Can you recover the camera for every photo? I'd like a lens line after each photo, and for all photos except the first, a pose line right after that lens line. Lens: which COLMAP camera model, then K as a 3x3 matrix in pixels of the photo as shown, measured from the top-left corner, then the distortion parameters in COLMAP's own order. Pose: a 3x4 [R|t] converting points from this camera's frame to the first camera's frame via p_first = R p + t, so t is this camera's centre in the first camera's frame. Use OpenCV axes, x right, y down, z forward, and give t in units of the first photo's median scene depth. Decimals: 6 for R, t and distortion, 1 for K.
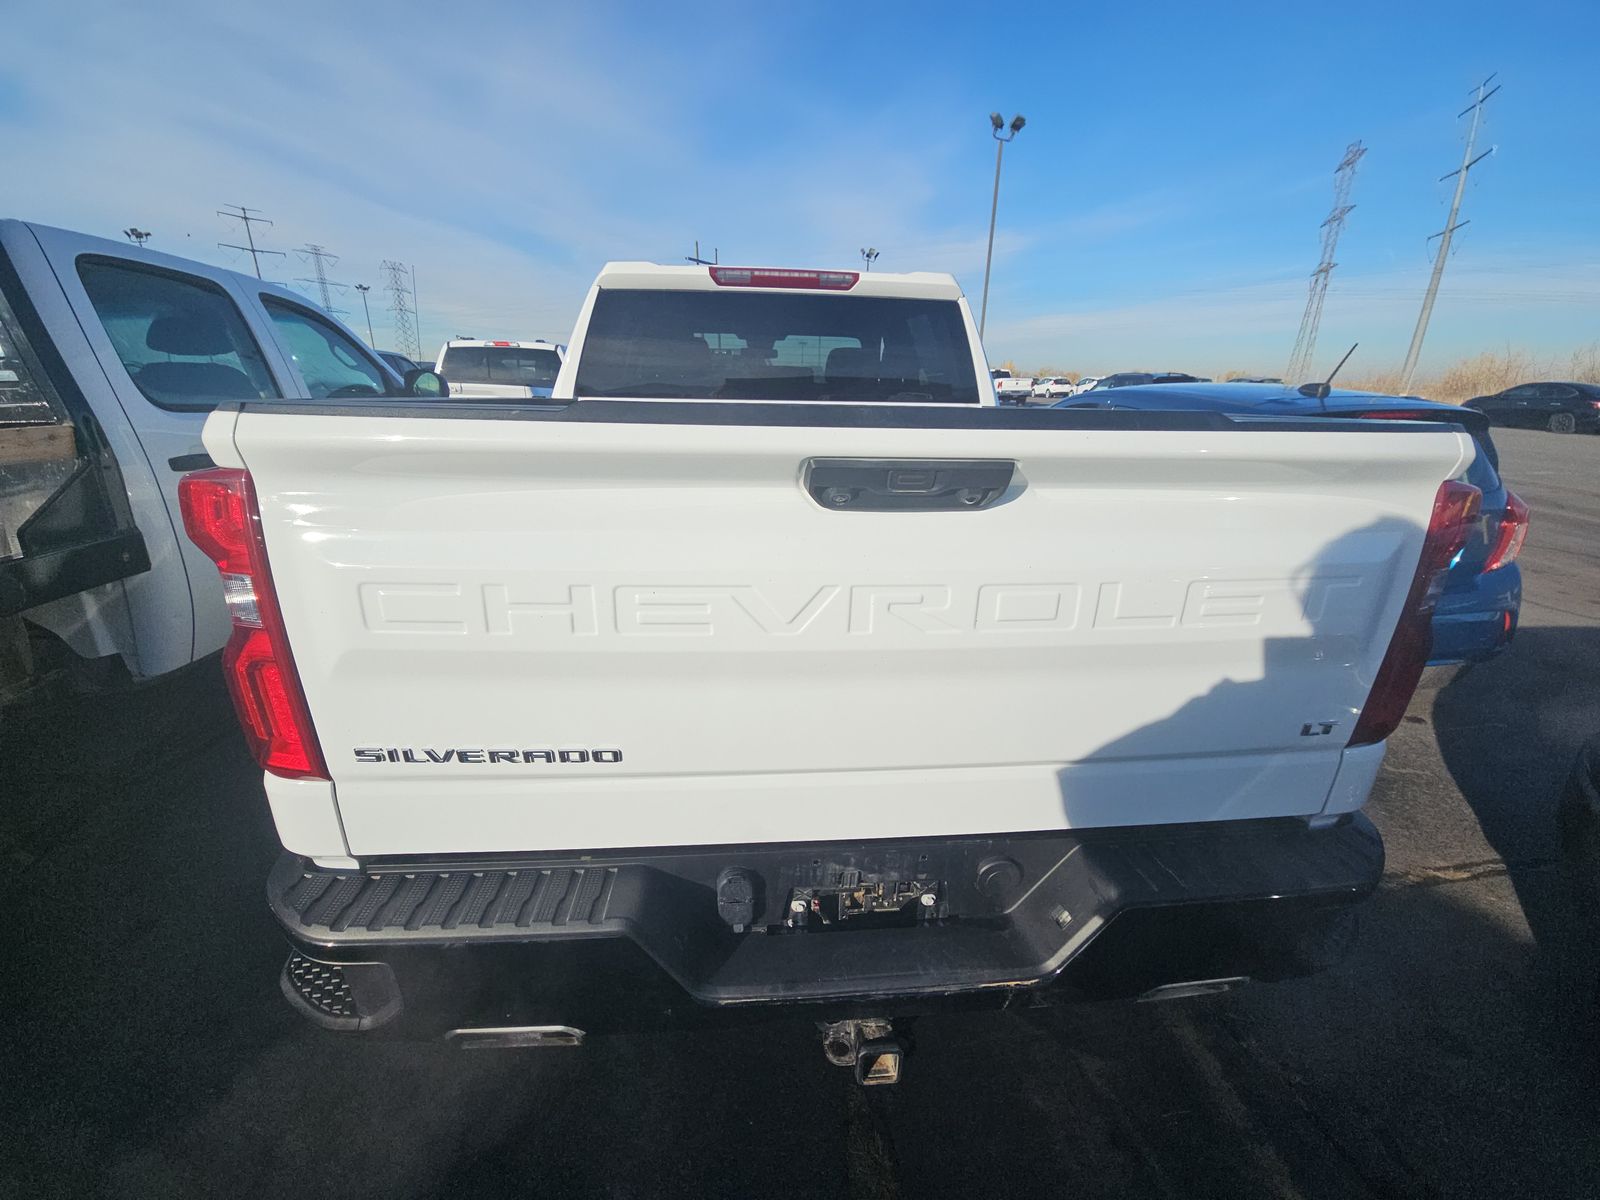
lens RADIAL K [[634.1, 0, 799.7], [0, 634.1, 608.2], [0, 0, 1]] dist [-0.000481, -0.000121]
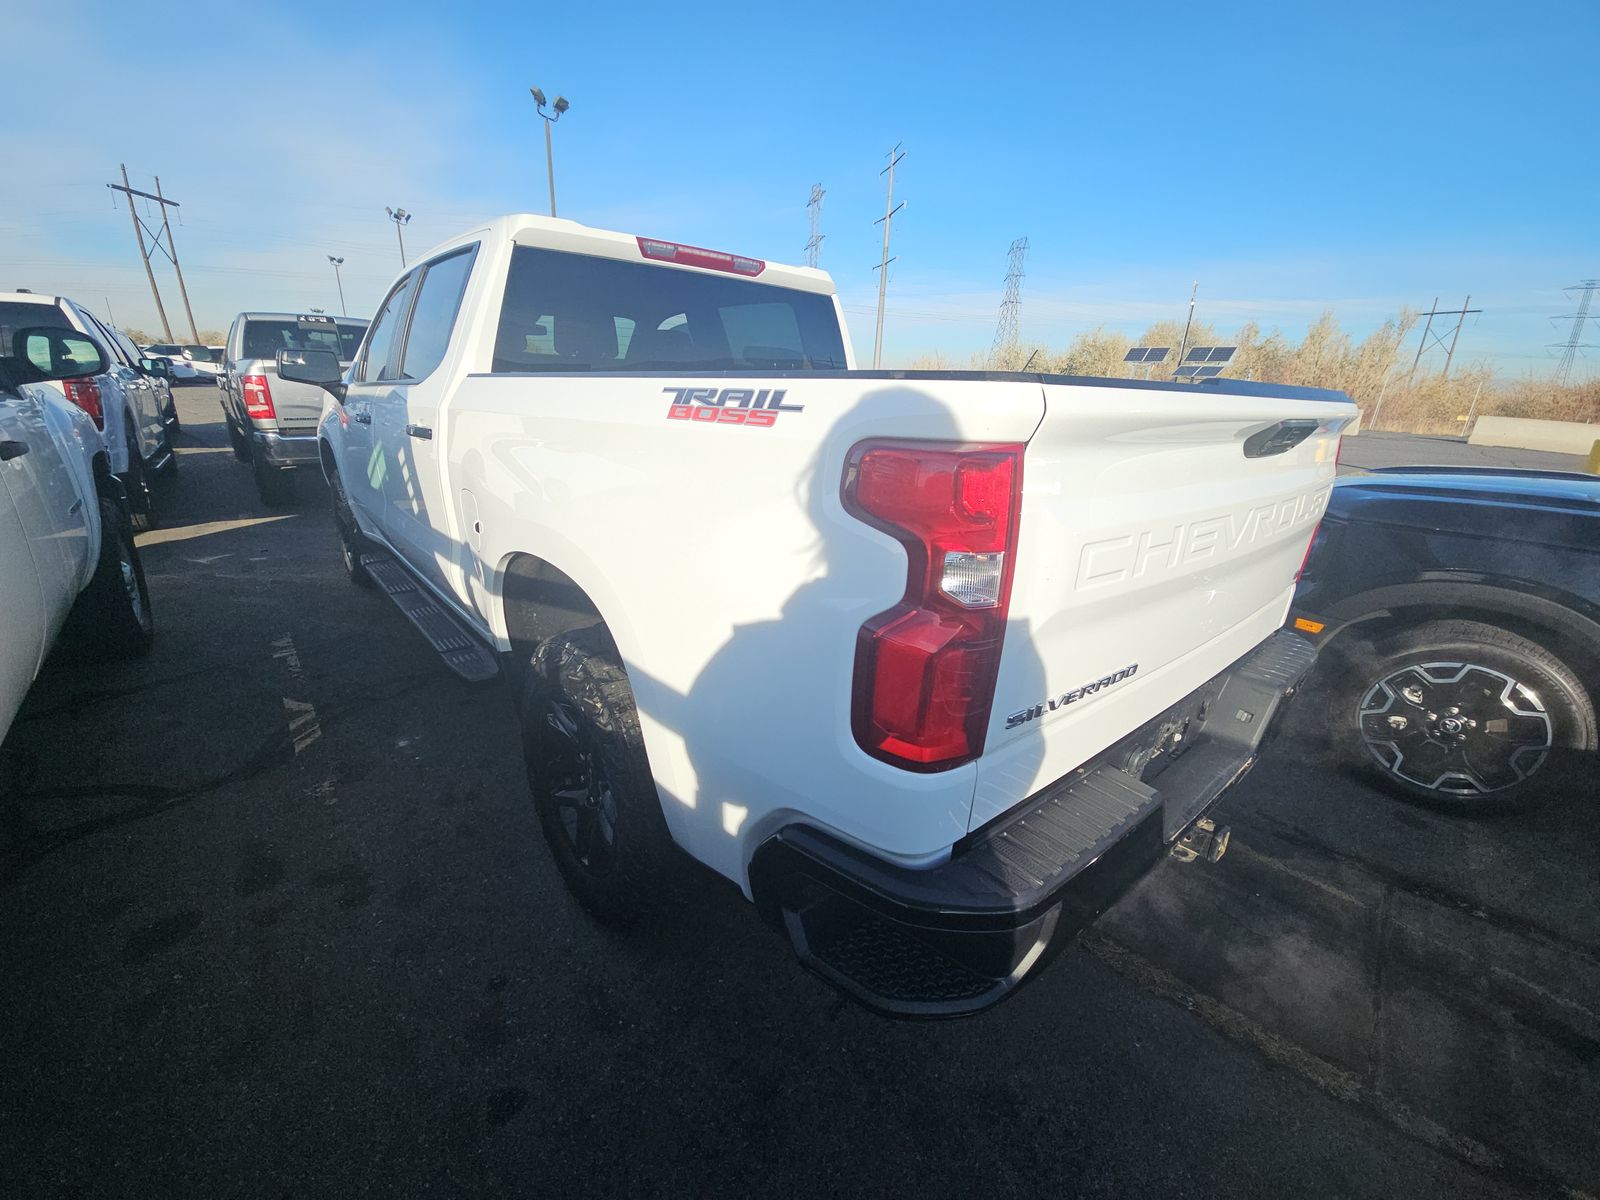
lens RADIAL K [[648.9, 0, 800.0], [0, 648.9, 600.0], [0, 0, 1]] dist [-0.001871, -0.000364]
pose [[0.803407, -0.178819, 0.567945, -0.553171], [0.179634, 0.982187, 0.055136, -0.031462], [-0.567687, 0.057726, 0.821218, 0.124545]]
